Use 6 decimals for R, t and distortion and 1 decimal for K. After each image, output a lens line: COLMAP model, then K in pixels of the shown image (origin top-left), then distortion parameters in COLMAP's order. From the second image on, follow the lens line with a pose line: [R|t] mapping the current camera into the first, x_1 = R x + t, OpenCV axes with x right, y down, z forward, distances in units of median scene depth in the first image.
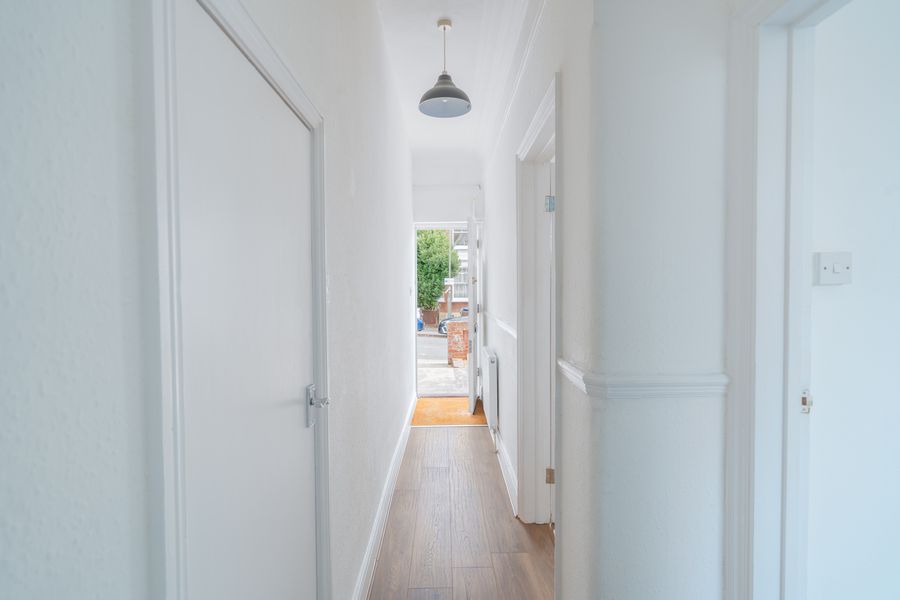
lens RADIAL K [[498.1, 0, 450.0], [0, 498.1, 300.0], [0, 0, 1]] dist [0.001778, 0.000188]
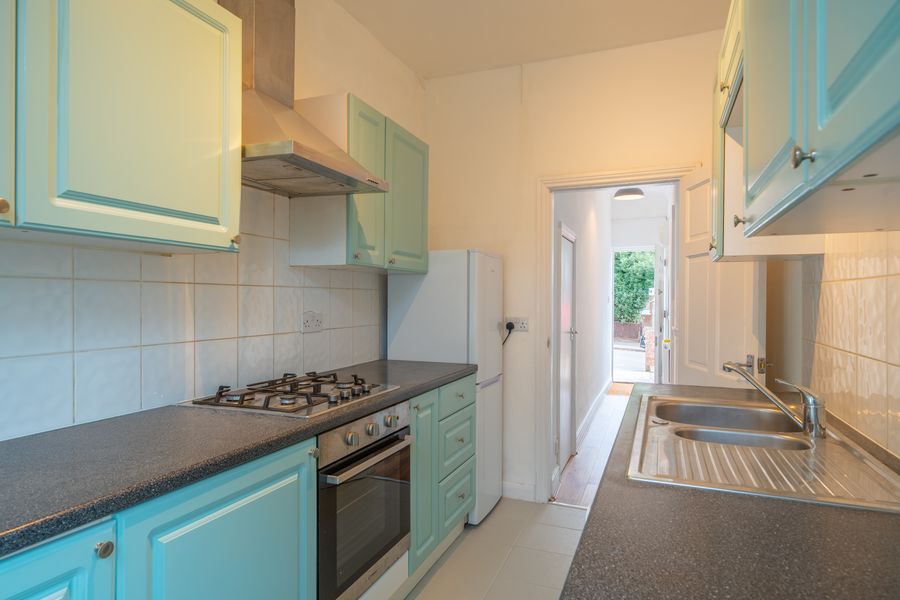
lens RADIAL K [[498.1, 0, 450.0], [0, 498.1, 300.0], [0, 0, 1]] dist [0.001778, 0.000188]
pose [[0.925598, 0.006673, -0.378449, 0.069088], [-0.014438, 0.999739, -0.017683, 0.029045], [0.378233, 0.021832, 0.925453, -0.857476]]
